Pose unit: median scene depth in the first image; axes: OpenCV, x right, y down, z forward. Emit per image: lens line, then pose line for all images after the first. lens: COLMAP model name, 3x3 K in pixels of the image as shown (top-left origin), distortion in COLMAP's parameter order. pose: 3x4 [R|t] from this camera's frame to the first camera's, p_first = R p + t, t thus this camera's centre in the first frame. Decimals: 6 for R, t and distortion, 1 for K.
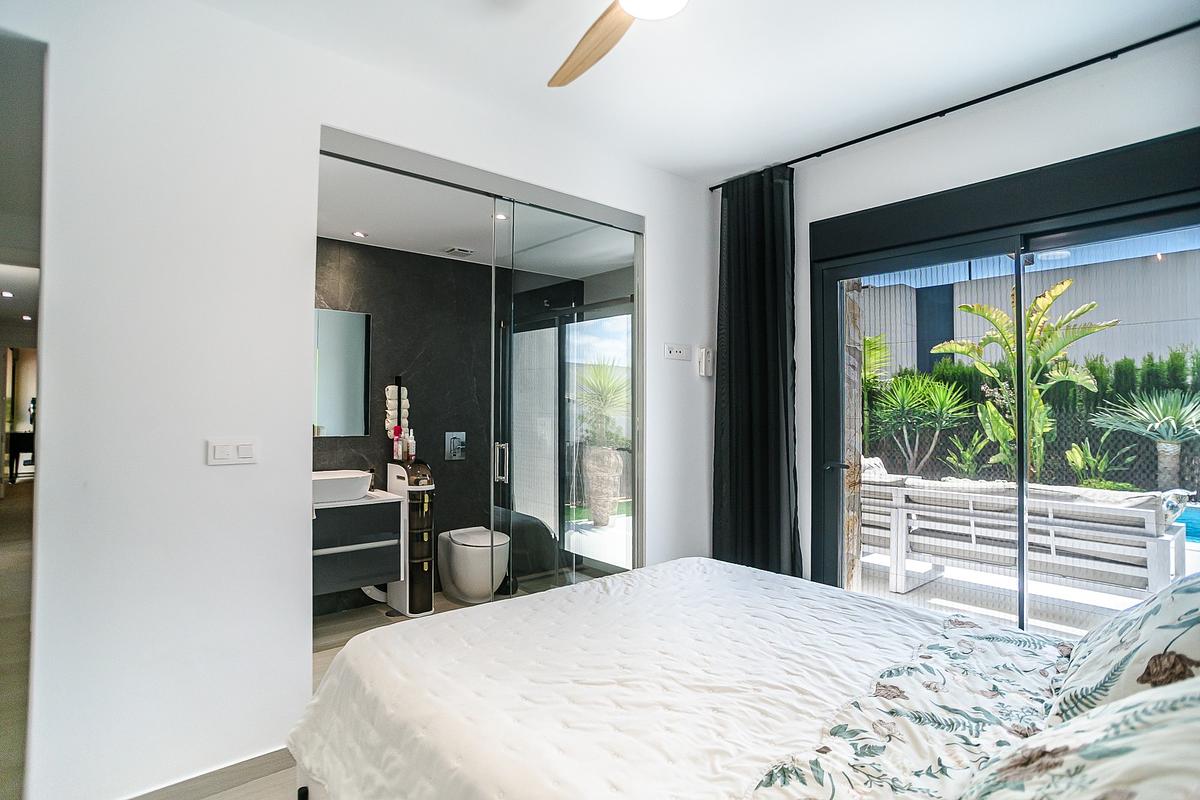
lens RADIAL K [[607.1, 0, 600.0], [0, 607.1, 400.0], [0, 0, 1]] dist [-0.078579, 0.047464]
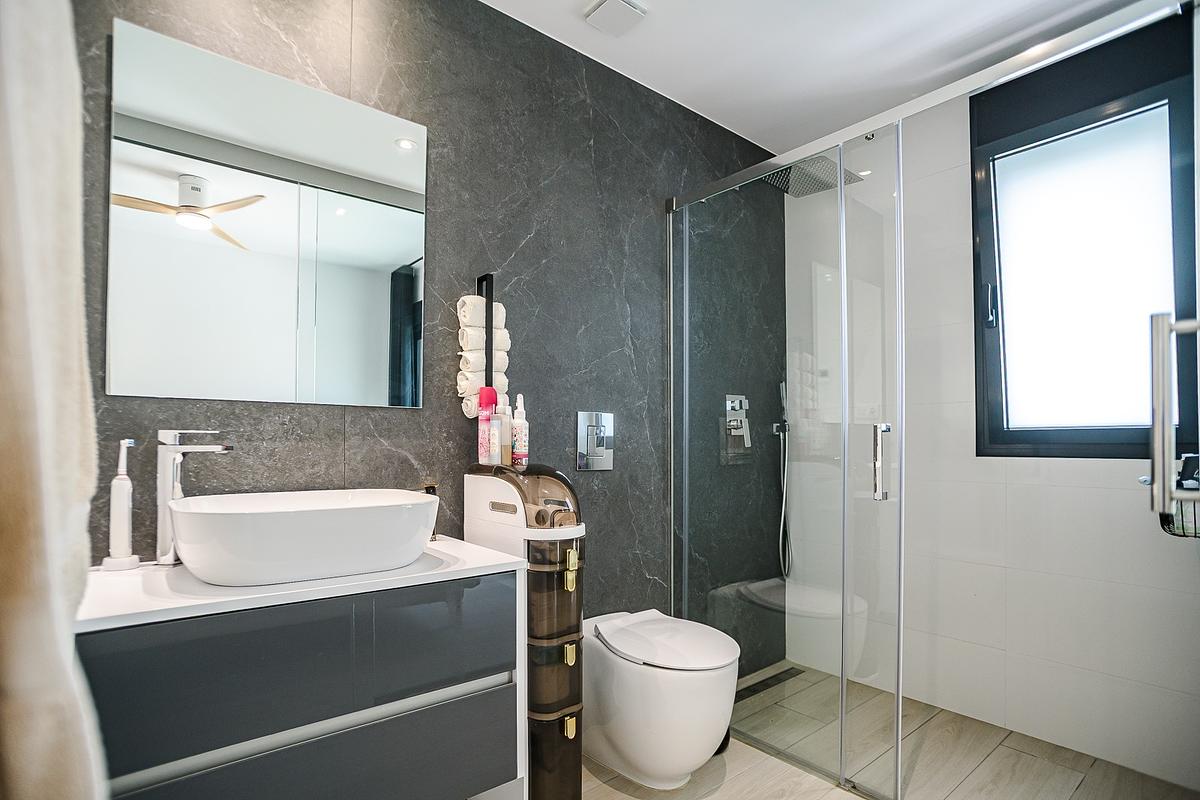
lens RADIAL K [[595.0, 0, 597.0], [0, 595.0, 449.1], [0, 0, 1]] dist [-0.048271, 0.000581]
pose [[0.999891, 0.002243, -0.014576, -0.262010], [-0.001871, 0.999674, 0.025447, 0.079433], [0.014628, -0.025417, 0.999570, 0.600813]]
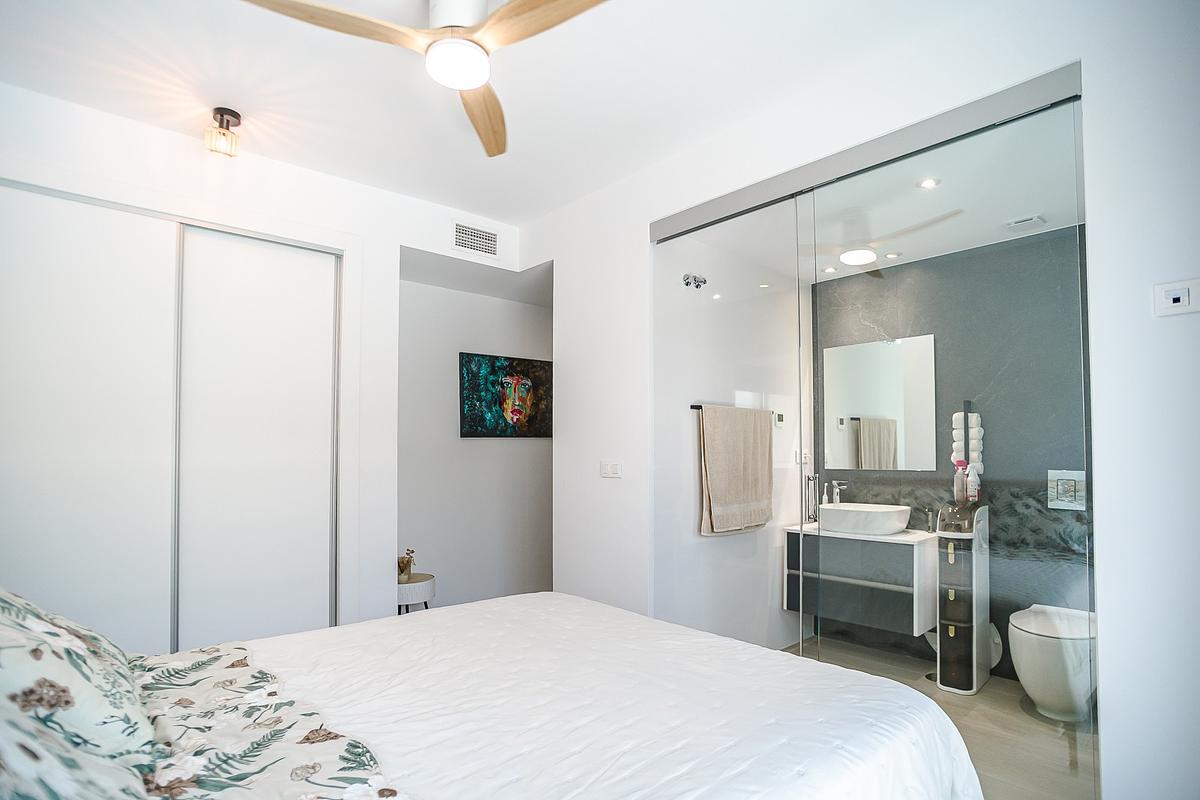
lens RADIAL K [[595.0, 0, 597.0], [0, 595.0, 449.1], [0, 0, 1]] dist [-0.048271, 0.000581]
pose [[0.017689, -0.012906, -0.999760, 0.488028], [0.021861, 0.999683, -0.012518, 0.027735], [0.999605, -0.021635, 0.017966, 0.499408]]
